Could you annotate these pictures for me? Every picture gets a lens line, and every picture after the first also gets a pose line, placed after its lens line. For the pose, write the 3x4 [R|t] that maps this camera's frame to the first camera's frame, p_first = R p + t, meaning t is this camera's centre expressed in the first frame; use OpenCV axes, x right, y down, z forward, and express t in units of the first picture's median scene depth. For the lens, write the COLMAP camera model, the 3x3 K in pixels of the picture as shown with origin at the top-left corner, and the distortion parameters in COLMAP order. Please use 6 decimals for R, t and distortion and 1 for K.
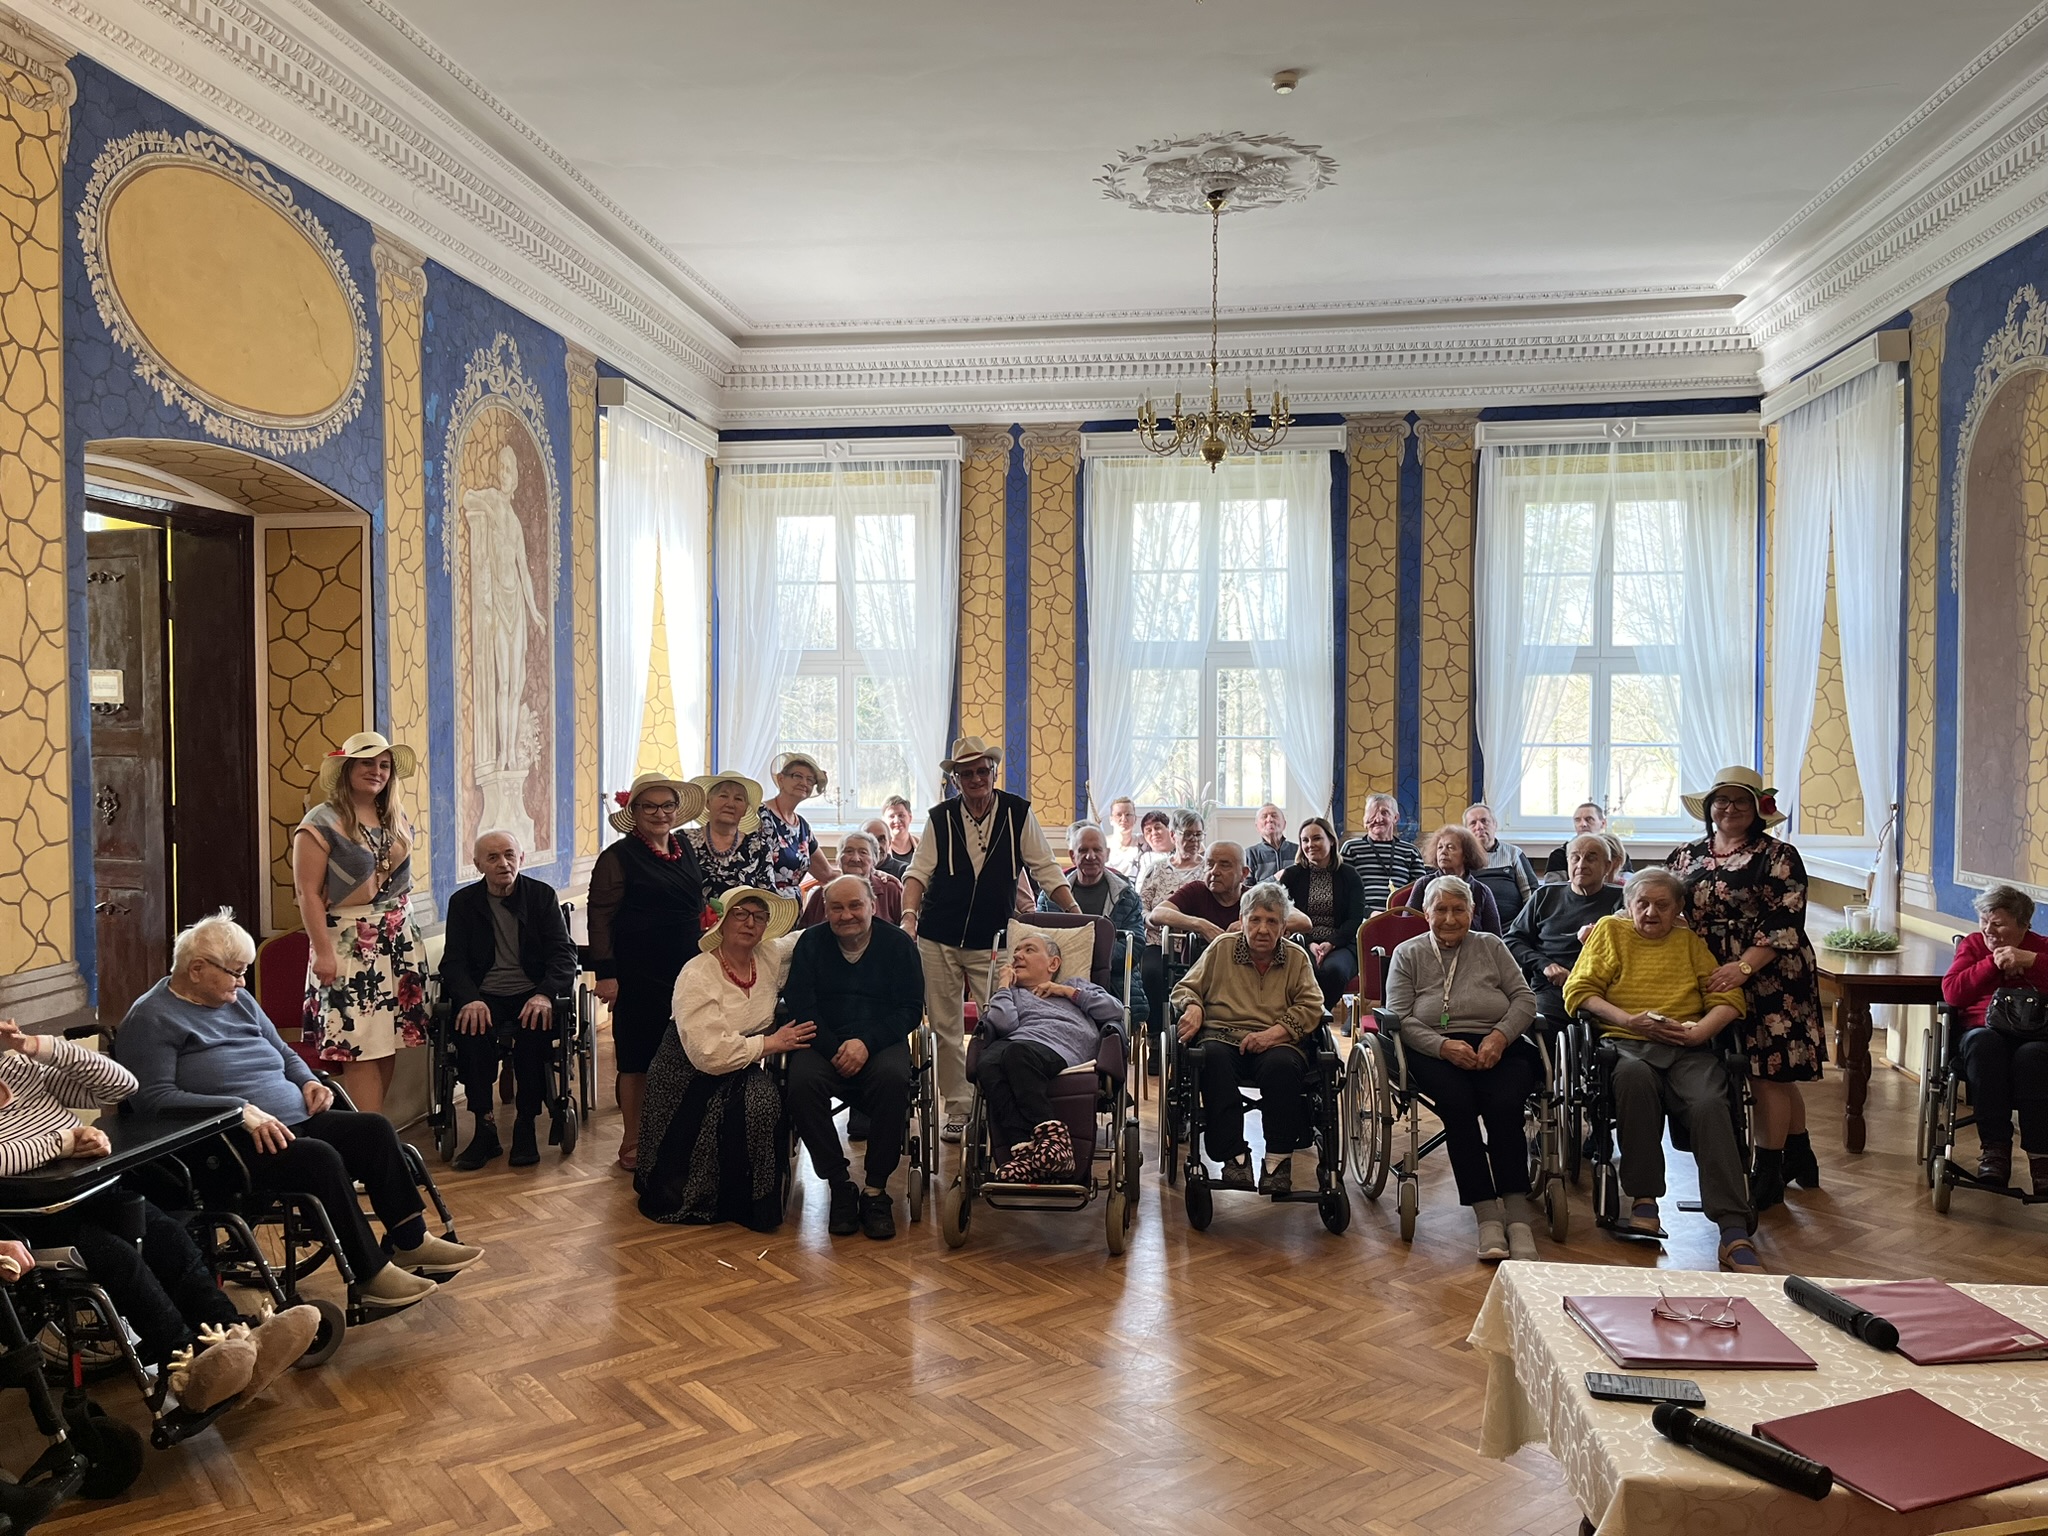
lens RADIAL K [[1554.7, 0, 1030.4], [0, 1554.7, 769.3], [0, 0, 1]] dist [0.062822, -0.065905]
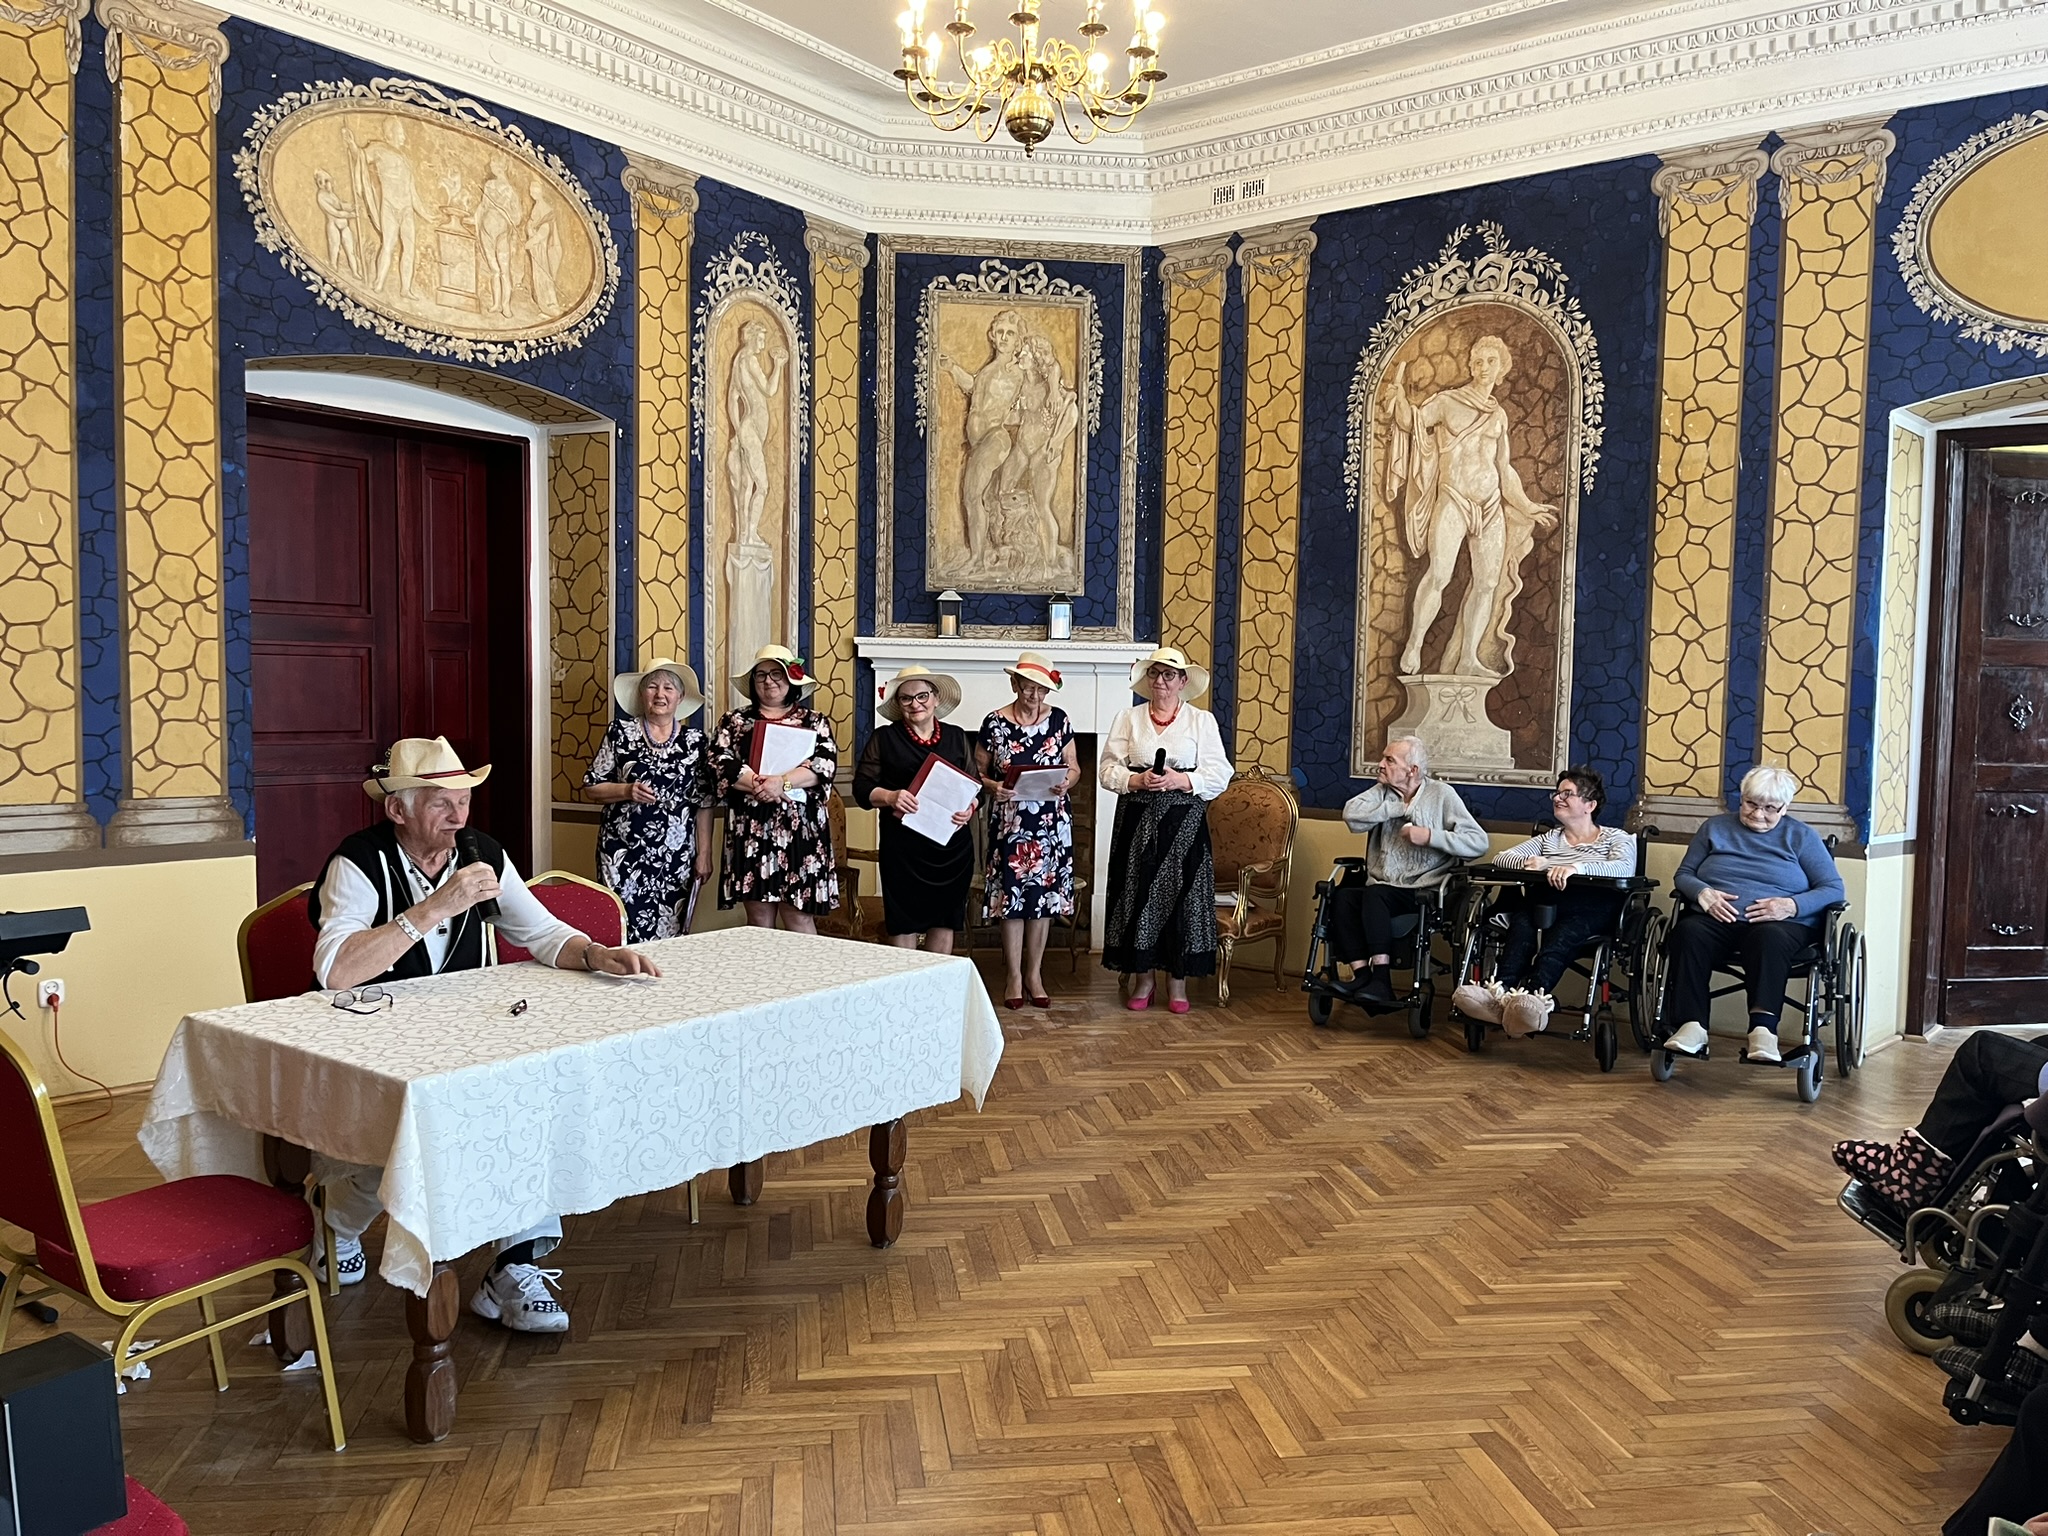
lens RADIAL K [[1563.1, 0, 1026.6], [0, 1563.1, 777.5], [0, 0, 1]] dist [0.048951, -0.044982]
pose [[-0.507962, 0.043686, -0.860271, 0.685584], [-0.042967, 0.996185, 0.075959, 0.019733], [0.860307, 0.075548, -0.504146, 0.816197]]
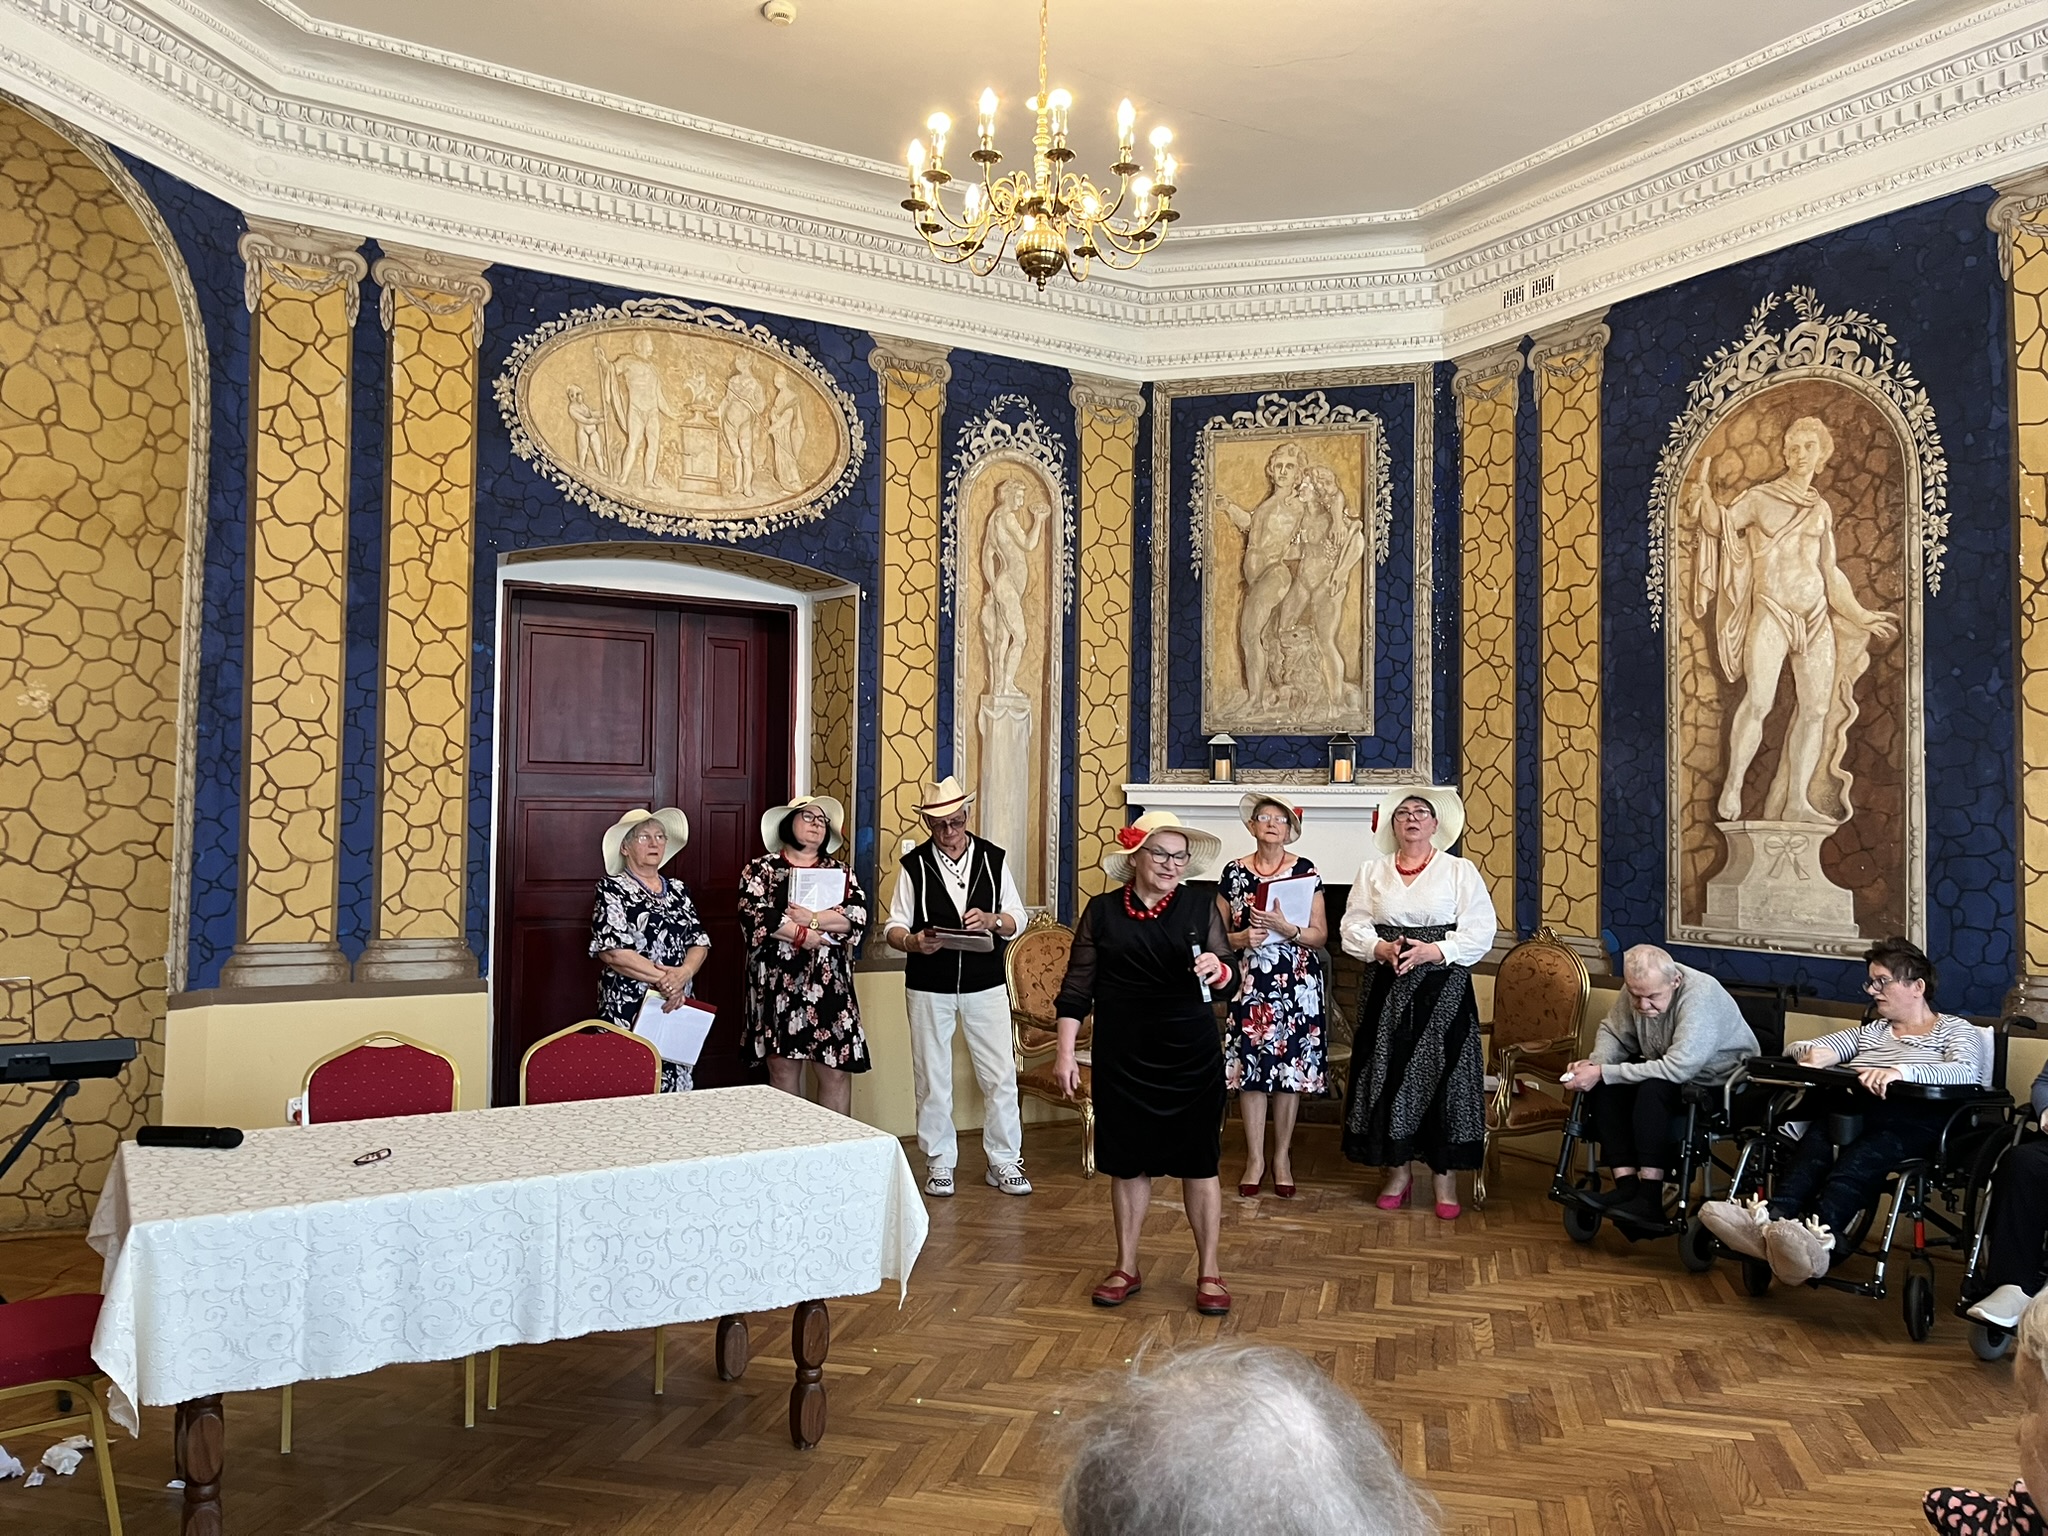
lens RADIAL K [[1556.2, 0, 1016.6], [0, 1556.2, 760.4], [0, 0, 1]] dist [0.056190, -0.055725]
pose [[-0.793754, -0.031420, -0.607426, 0.473626], [-0.029467, 0.999479, -0.013193, 0.007977], [0.607524, 0.007426, -0.794266, 0.976430]]
